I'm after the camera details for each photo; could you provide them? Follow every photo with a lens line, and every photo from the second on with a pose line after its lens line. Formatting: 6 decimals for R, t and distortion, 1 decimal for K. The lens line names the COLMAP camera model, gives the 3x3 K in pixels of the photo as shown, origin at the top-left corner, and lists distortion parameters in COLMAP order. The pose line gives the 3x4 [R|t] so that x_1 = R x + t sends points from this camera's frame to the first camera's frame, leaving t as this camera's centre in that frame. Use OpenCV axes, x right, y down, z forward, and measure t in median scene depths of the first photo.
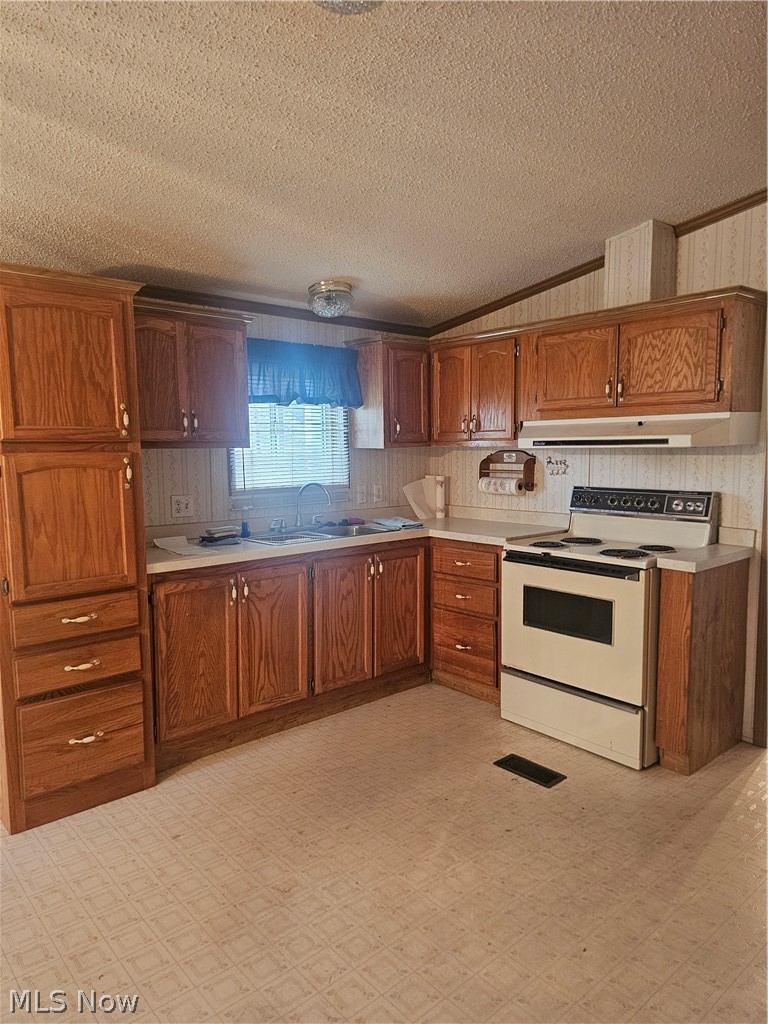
lens RADIAL K [[693.1, 0, 381.7], [0, 693.1, 508.4], [0, 0, 1]] dist [0.066778, -0.001712]
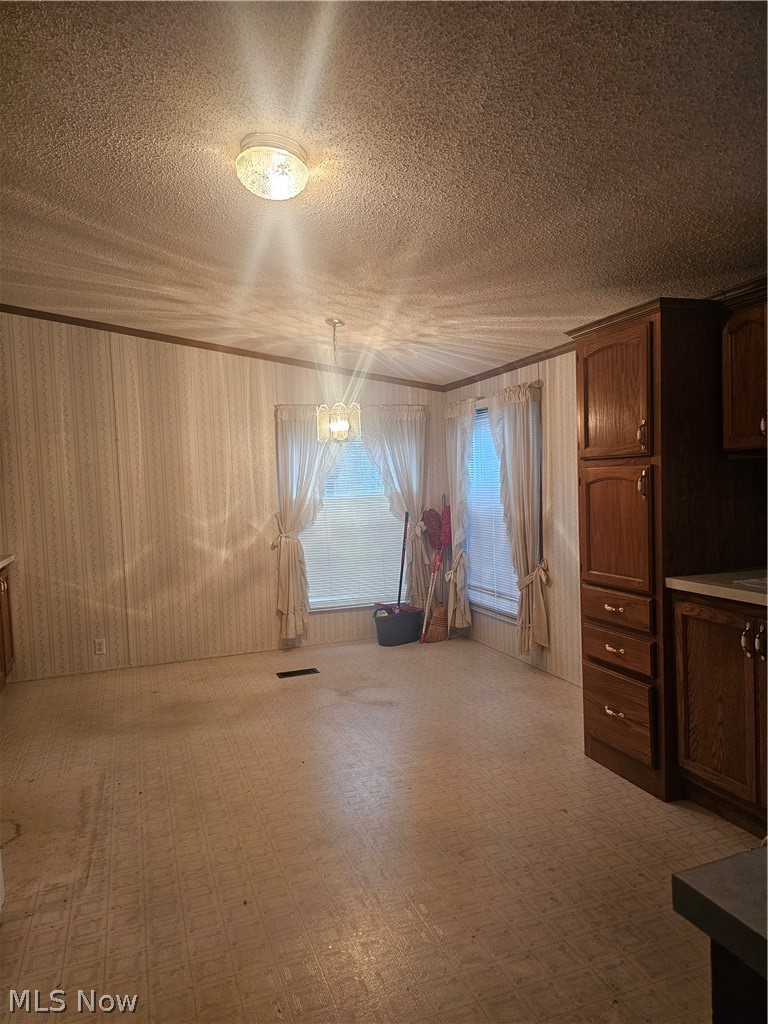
lens RADIAL K [[693.1, 0, 381.7], [0, 693.1, 508.4], [0, 0, 1]] dist [0.066778, -0.001712]
pose [[-0.343693, 0.062565, -0.936996, 0.771739], [-0.050059, 0.995139, 0.084809, -0.086244], [0.937747, 0.076053, -0.338890, 1.001187]]
